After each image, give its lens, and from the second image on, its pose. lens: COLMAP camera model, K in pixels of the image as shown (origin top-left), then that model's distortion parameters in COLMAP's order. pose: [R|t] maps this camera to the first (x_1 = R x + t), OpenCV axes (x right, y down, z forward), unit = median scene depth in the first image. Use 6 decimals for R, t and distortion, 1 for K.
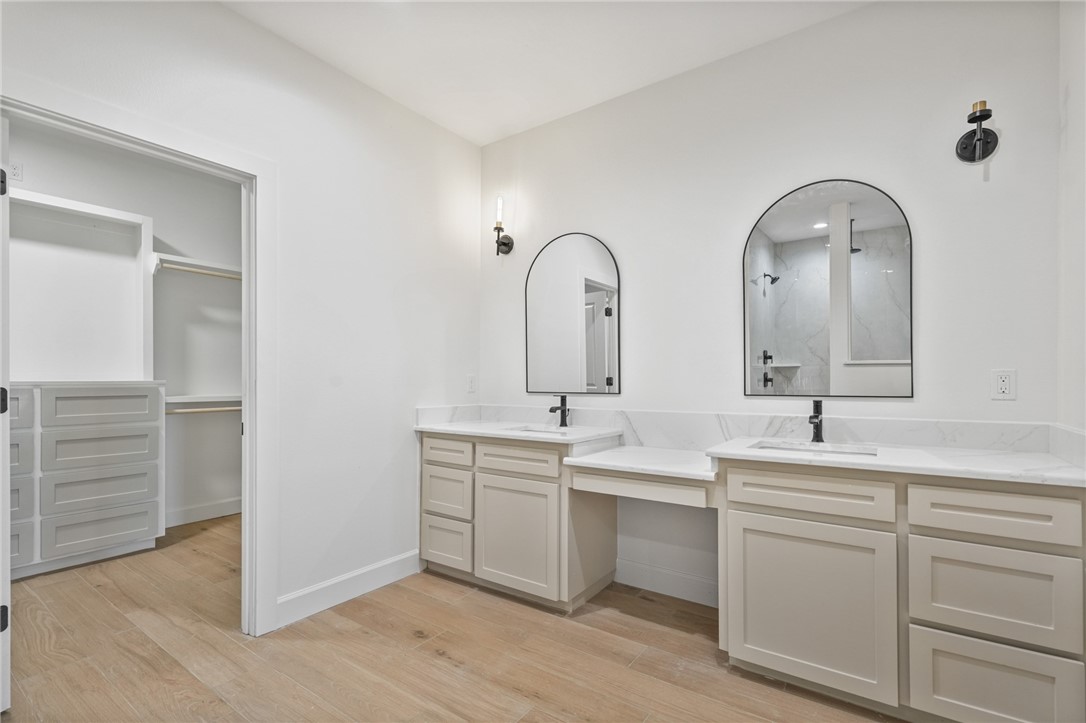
lens RADIAL K [[494.4, 0, 549.9], [0, 494.4, 381.8], [0, 0, 1]] dist [0.003403, 0.000006]
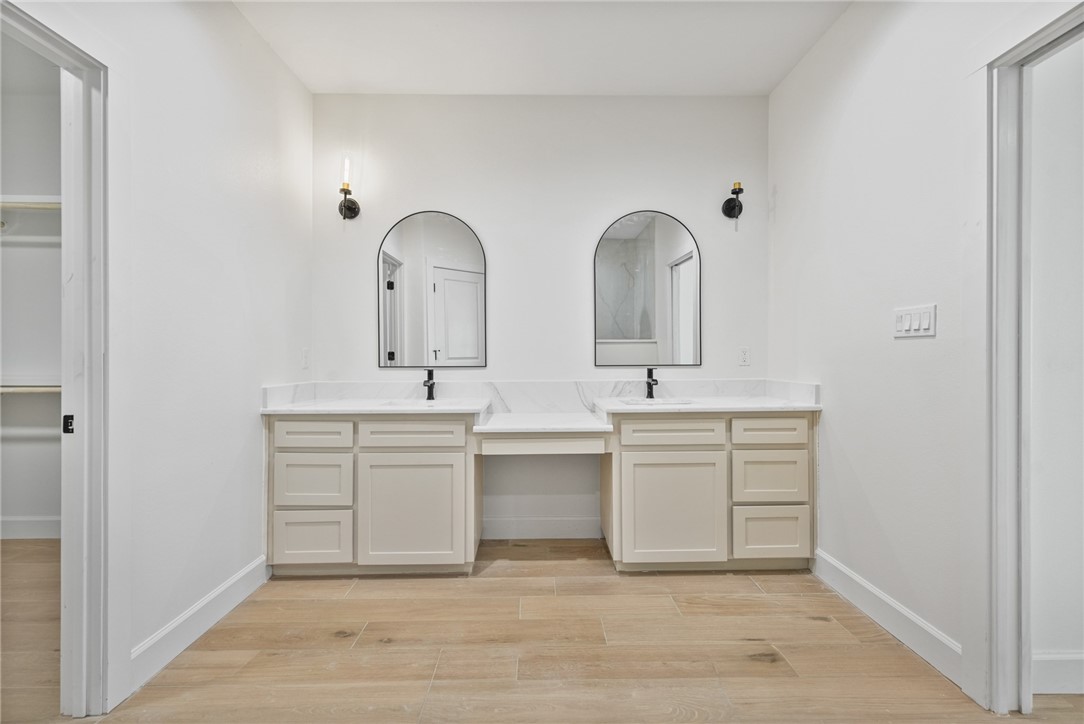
lens RADIAL K [[493.5, 0, 544.0], [0, 493.5, 357.1], [0, 0, 1]] dist [0.003403, 0.000006]
pose [[0.810337, -0.004008, 0.585950, -0.456550], [0.004223, 0.999991, 0.001000, 0.003098], [-0.585949, 0.001664, 0.810346, 0.046223]]
